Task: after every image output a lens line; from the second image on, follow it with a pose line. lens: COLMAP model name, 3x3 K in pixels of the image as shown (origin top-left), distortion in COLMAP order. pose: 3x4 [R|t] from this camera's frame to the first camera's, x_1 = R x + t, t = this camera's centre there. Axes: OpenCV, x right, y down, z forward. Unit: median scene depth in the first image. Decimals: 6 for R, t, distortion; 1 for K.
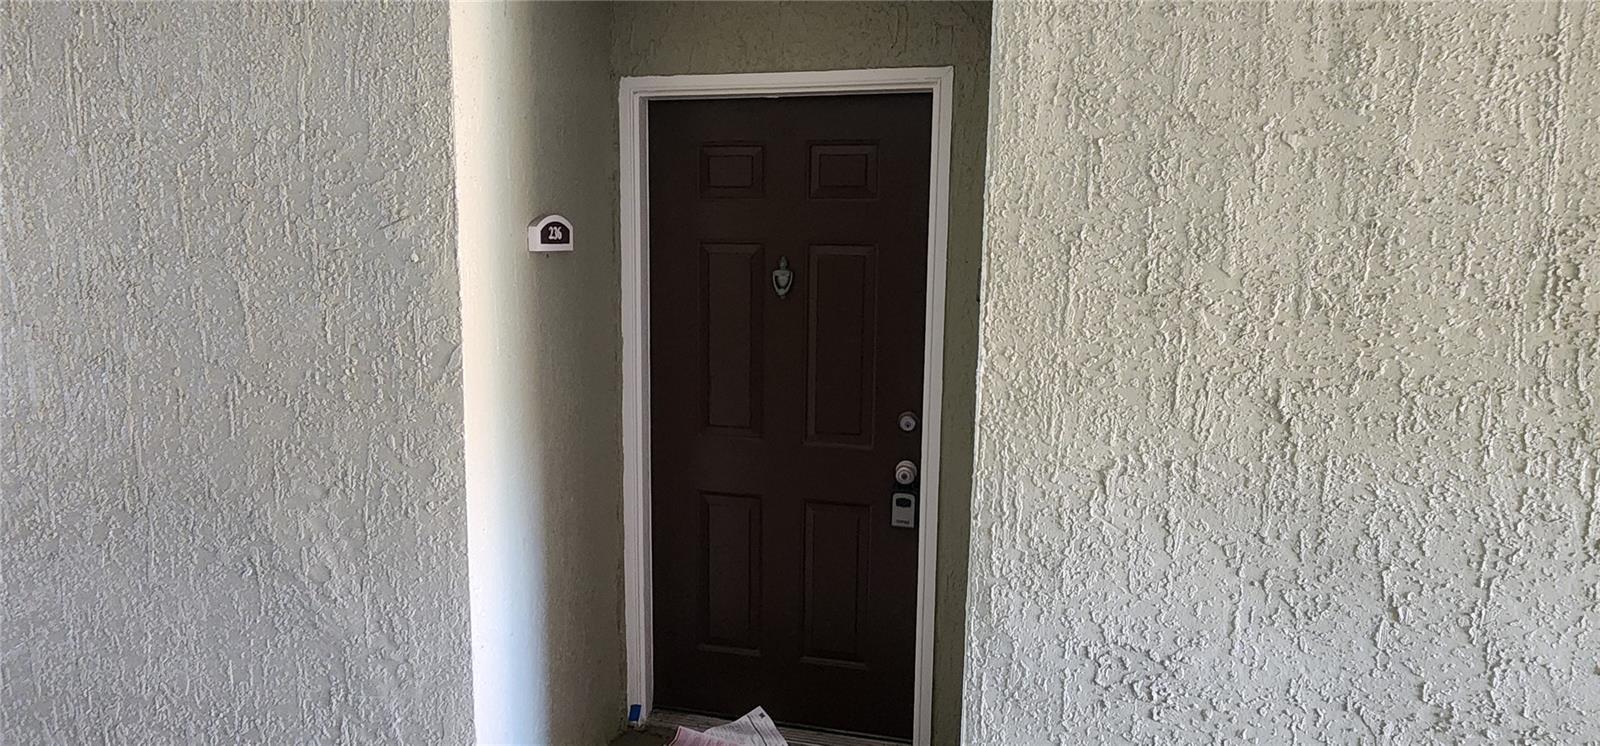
lens RADIAL K [[910.8, 0, 800.0], [0, 910.8, 373.0], [0, 0, 1]] dist [0.000237, 0.000660]
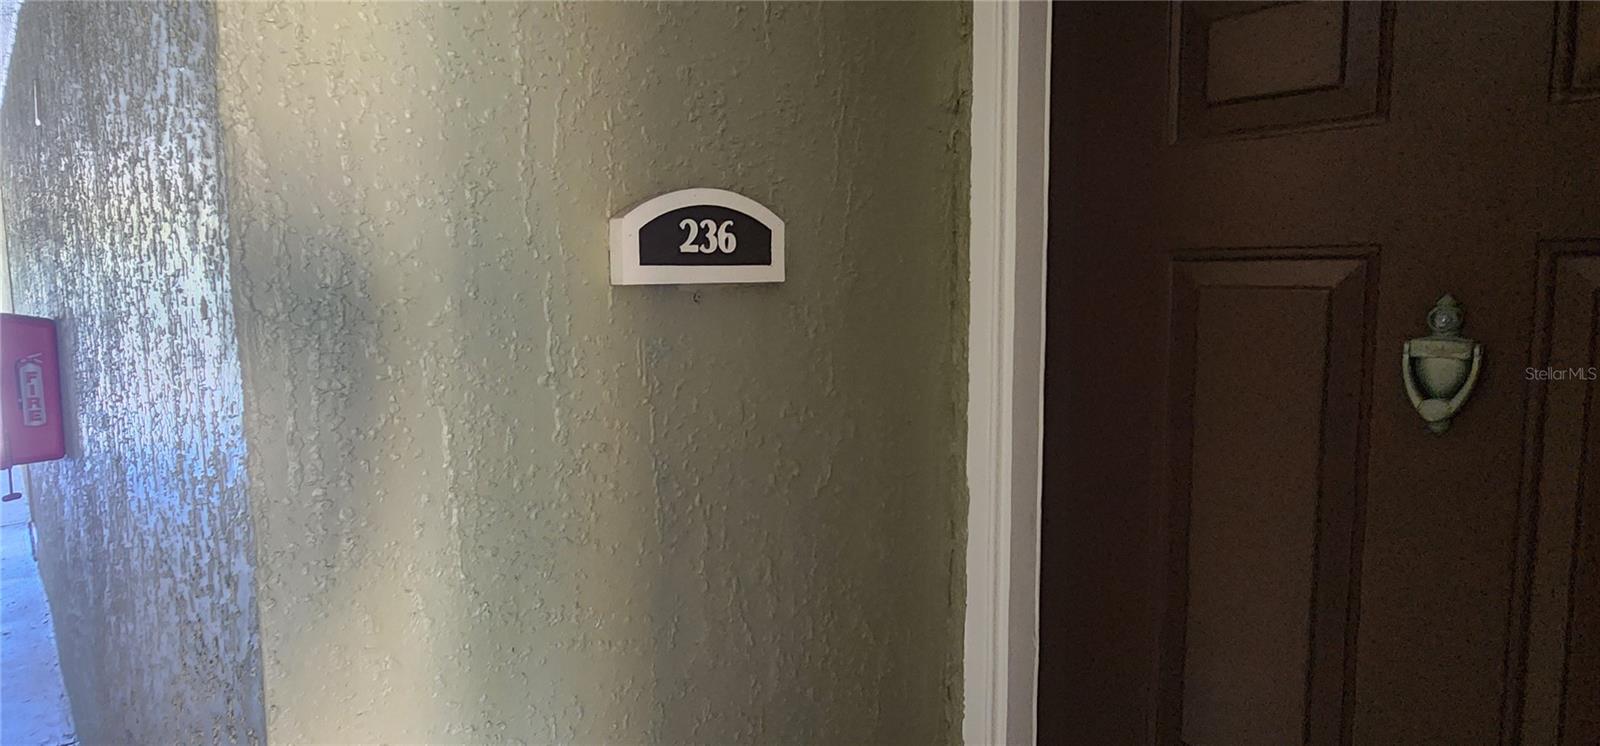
lens RADIAL K [[910.8, 0, 800.0], [0, 910.8, 373.0], [0, 0, 1]] dist [0.000237, 0.000660]
pose [[0.808854, 0.045429, -0.586252, -0.014980], [-0.068443, 0.997508, -0.017133, -0.090492], [0.584012, 0.053983, 0.809948, 0.696505]]
